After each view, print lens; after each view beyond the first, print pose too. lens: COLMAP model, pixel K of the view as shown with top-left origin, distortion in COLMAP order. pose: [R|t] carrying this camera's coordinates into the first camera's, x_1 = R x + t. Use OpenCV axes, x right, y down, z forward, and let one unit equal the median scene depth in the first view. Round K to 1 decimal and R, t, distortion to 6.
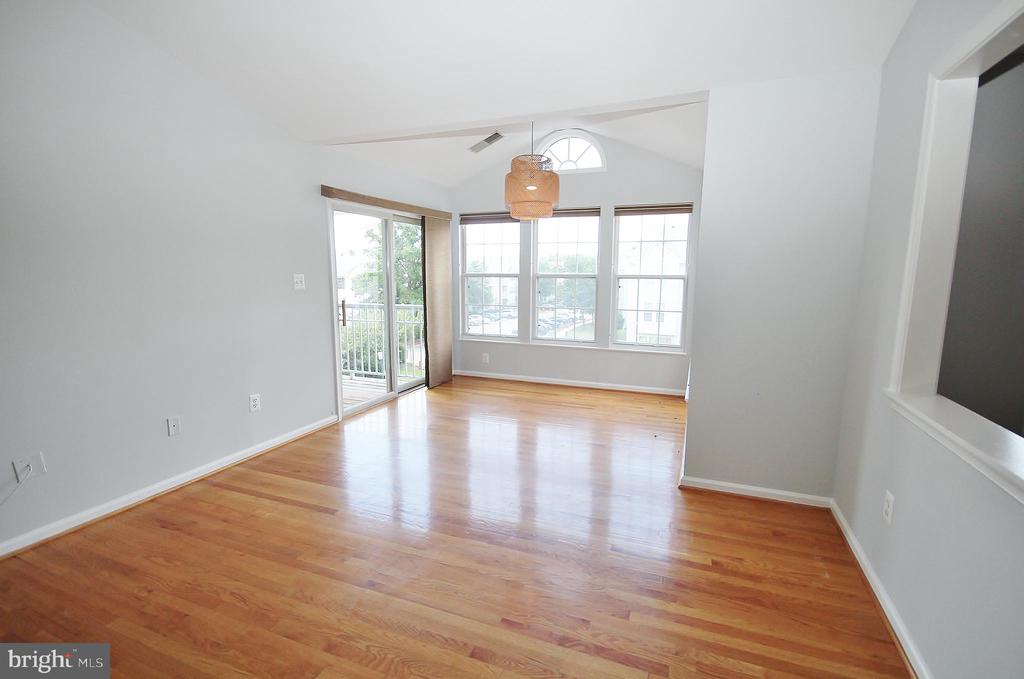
lens RADIAL K [[472.9, 0, 509.9], [0, 472.9, 338.7], [0, 0, 1]] dist [-0.000575, -0.007253]
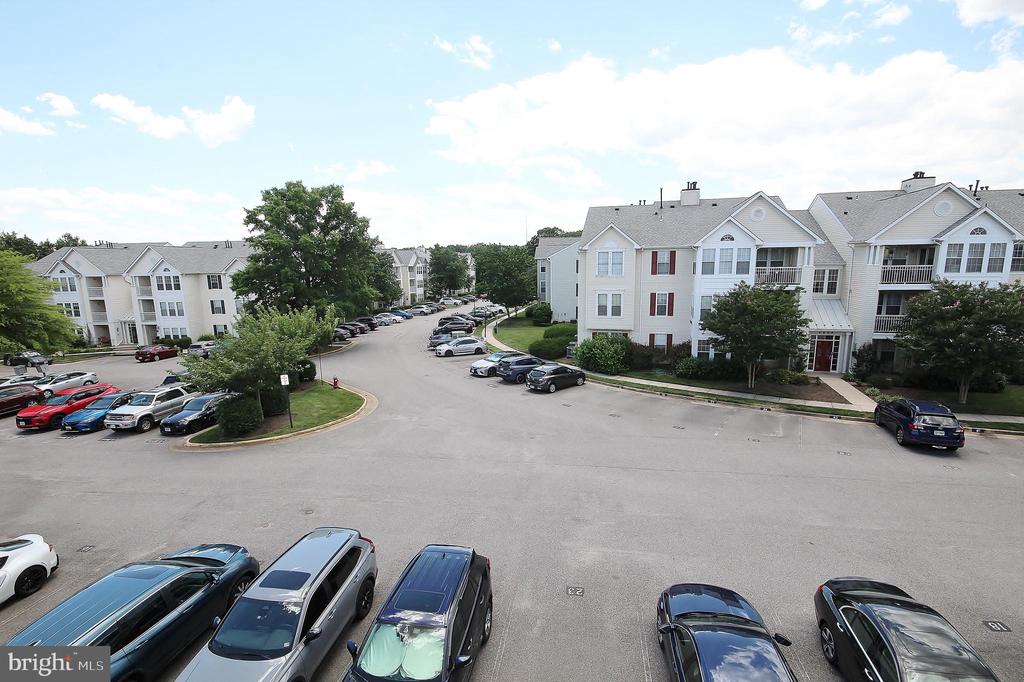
lens RADIAL K [[472.9, 0, 511.6], [0, 472.9, 346.0], [0, 0, 1]] dist [-0.000575, -0.007253]
pose [[0.976615, -0.056030, 0.207566, -0.041425], [0.049472, 0.998103, 0.036657, -0.013322], [-0.209226, -0.025531, 0.977534, 0.109128]]
